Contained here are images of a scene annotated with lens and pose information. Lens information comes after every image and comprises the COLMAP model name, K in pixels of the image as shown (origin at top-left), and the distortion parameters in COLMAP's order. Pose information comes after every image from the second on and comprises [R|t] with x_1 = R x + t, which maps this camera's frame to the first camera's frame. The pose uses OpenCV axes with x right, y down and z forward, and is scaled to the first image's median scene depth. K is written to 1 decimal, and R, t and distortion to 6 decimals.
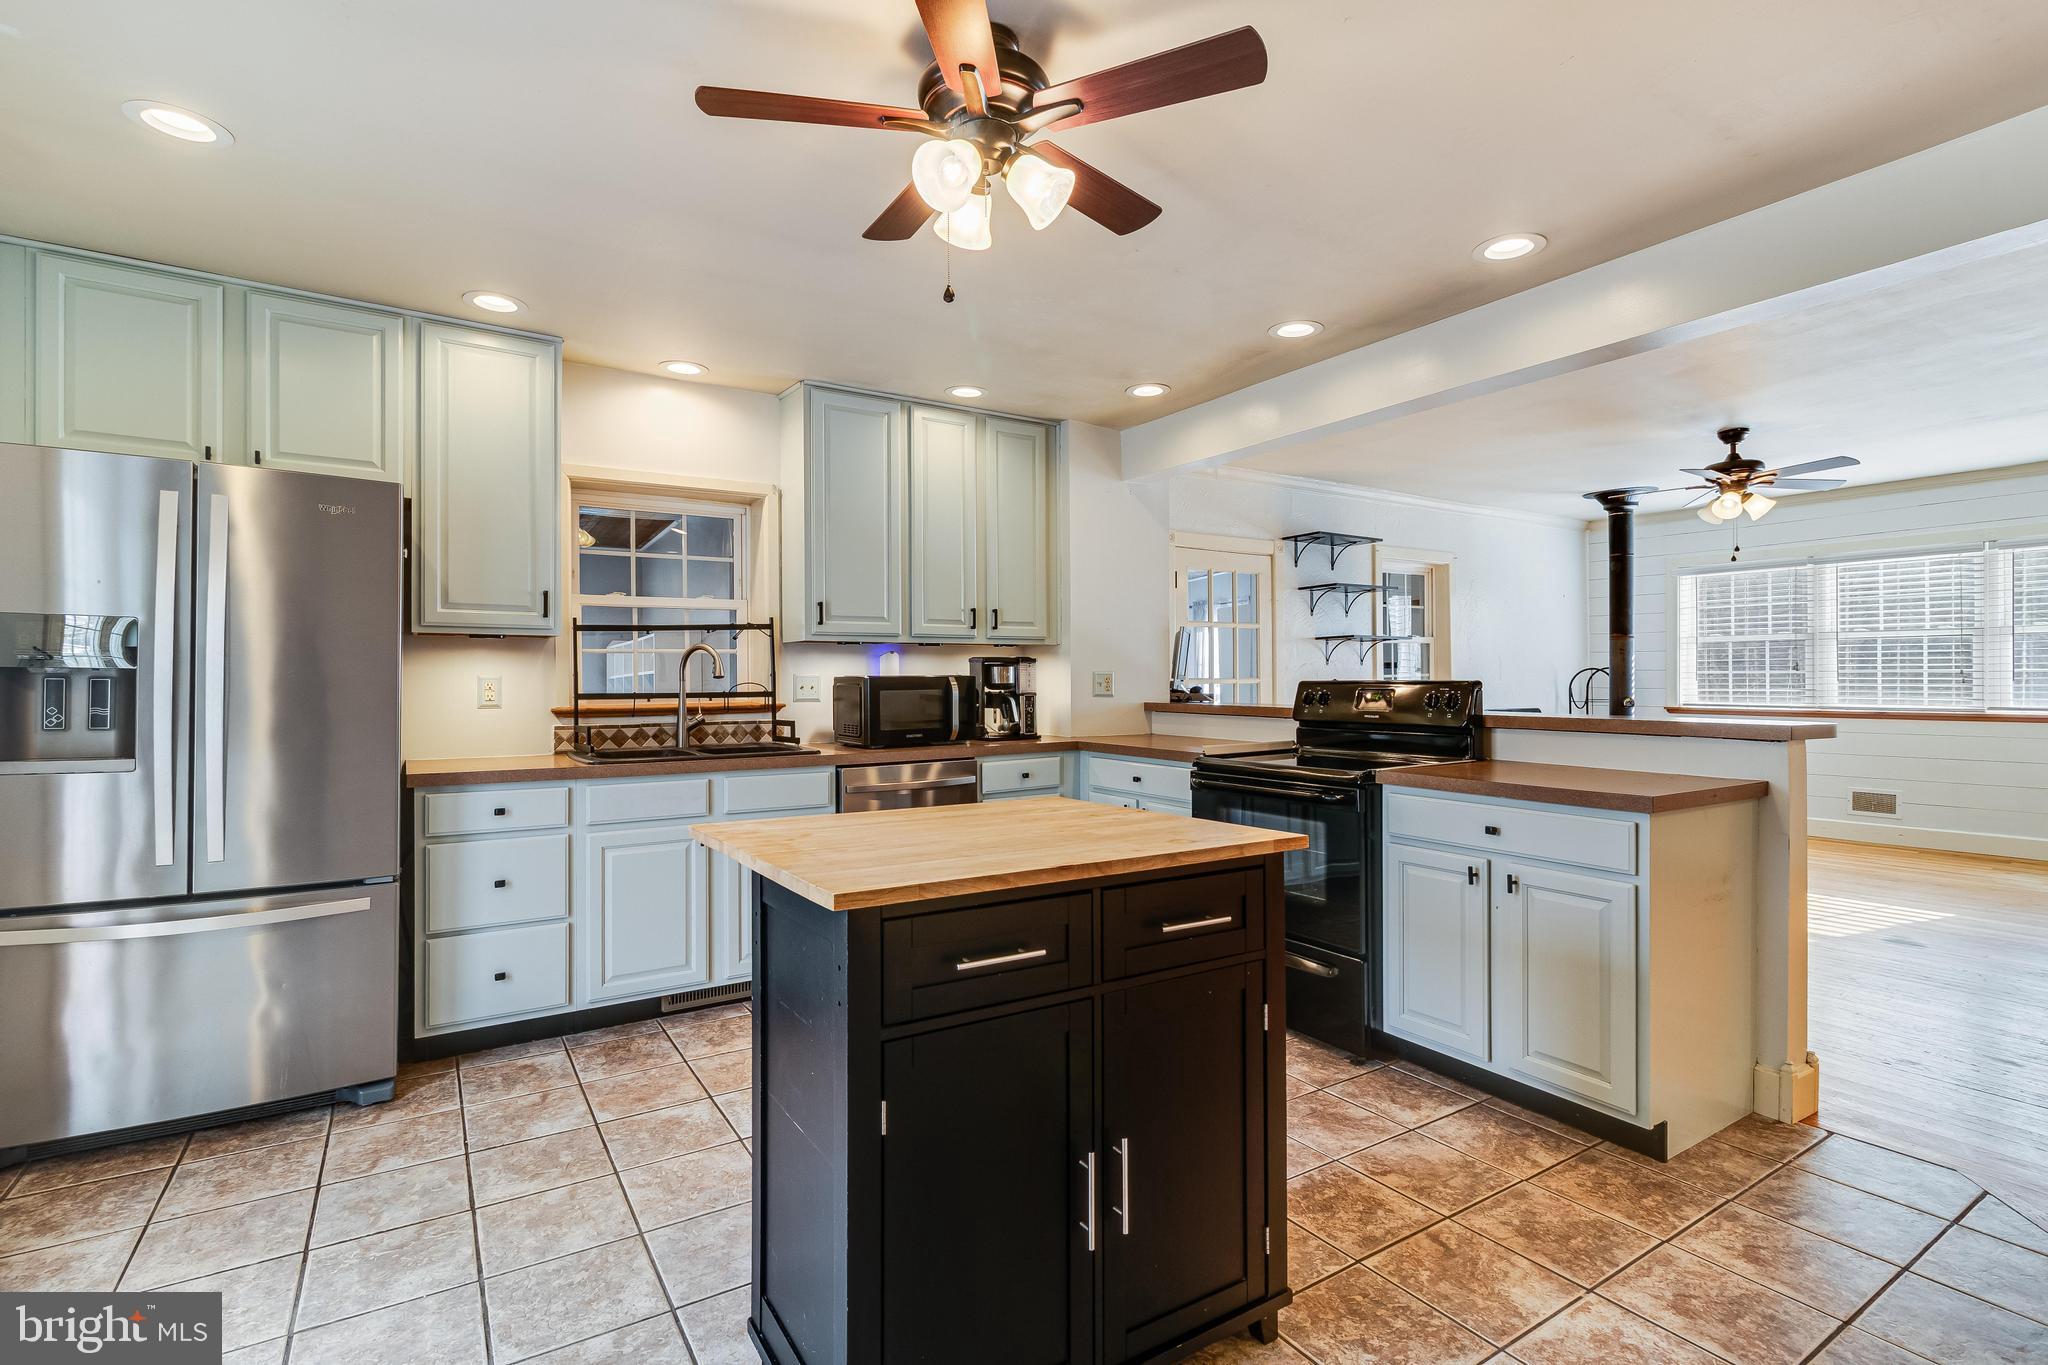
lens RADIAL K [[944.7, 0, 1016.2], [0, 944.7, 676.7], [0, 0, 1]] dist [-0.000124, -0.000075]
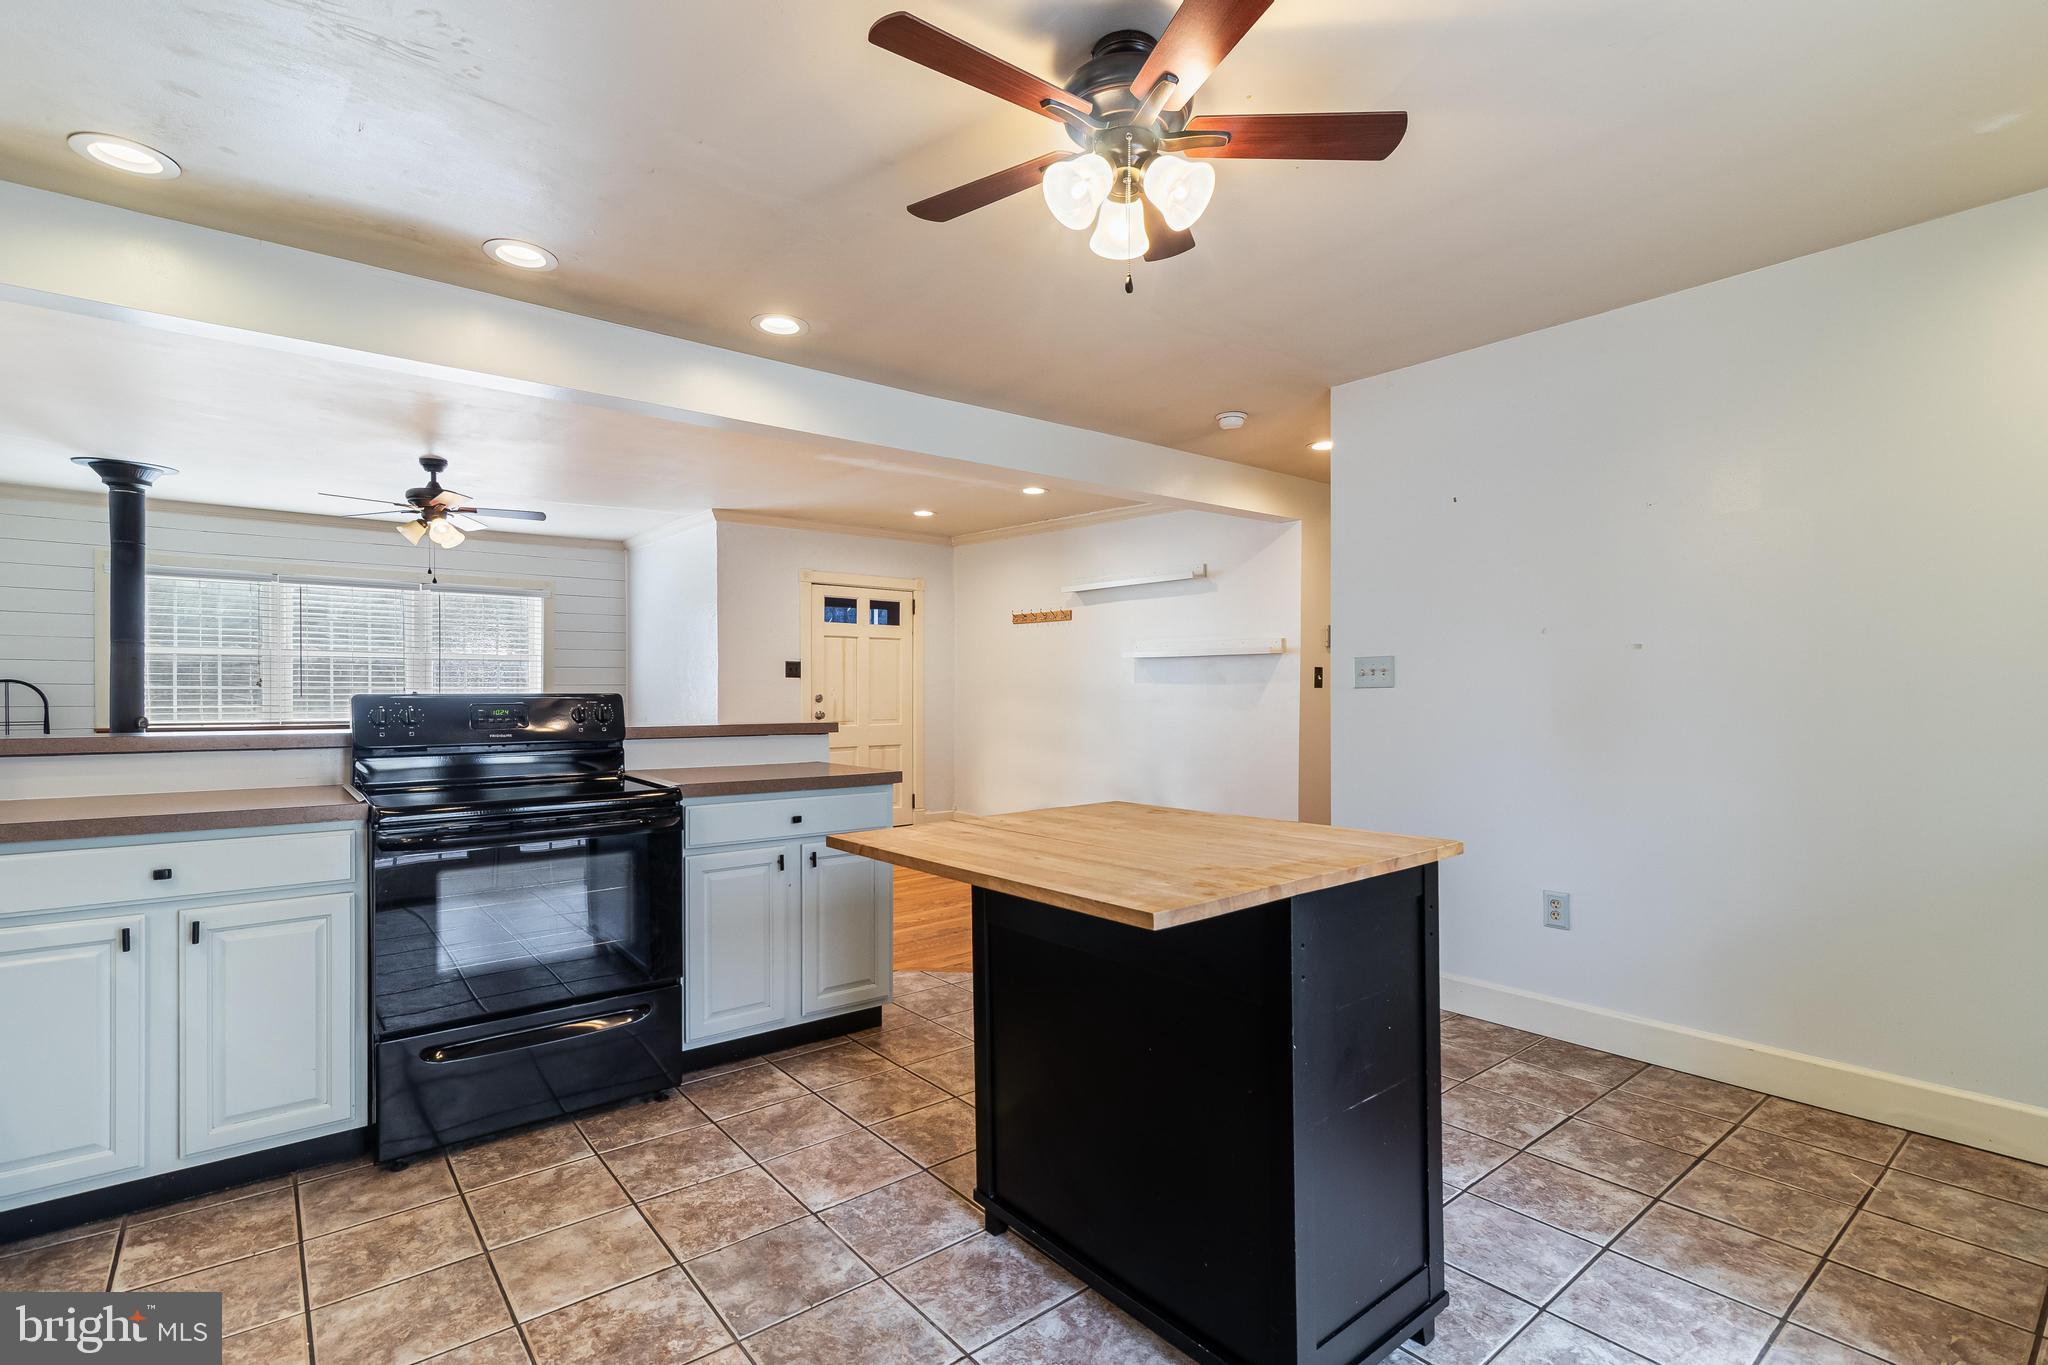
lens RADIAL K [[967.0, 0, 1024.0], [0, 967.0, 682.5], [0, 0, 1]] dist [0.000196, -0.000109]
pose [[-0.119105, 0.013048, 0.992796, -0.398529], [0.000650, 0.999914, -0.013063, 0.004641], [-0.992881, -0.000911, -0.119103, 0.469399]]
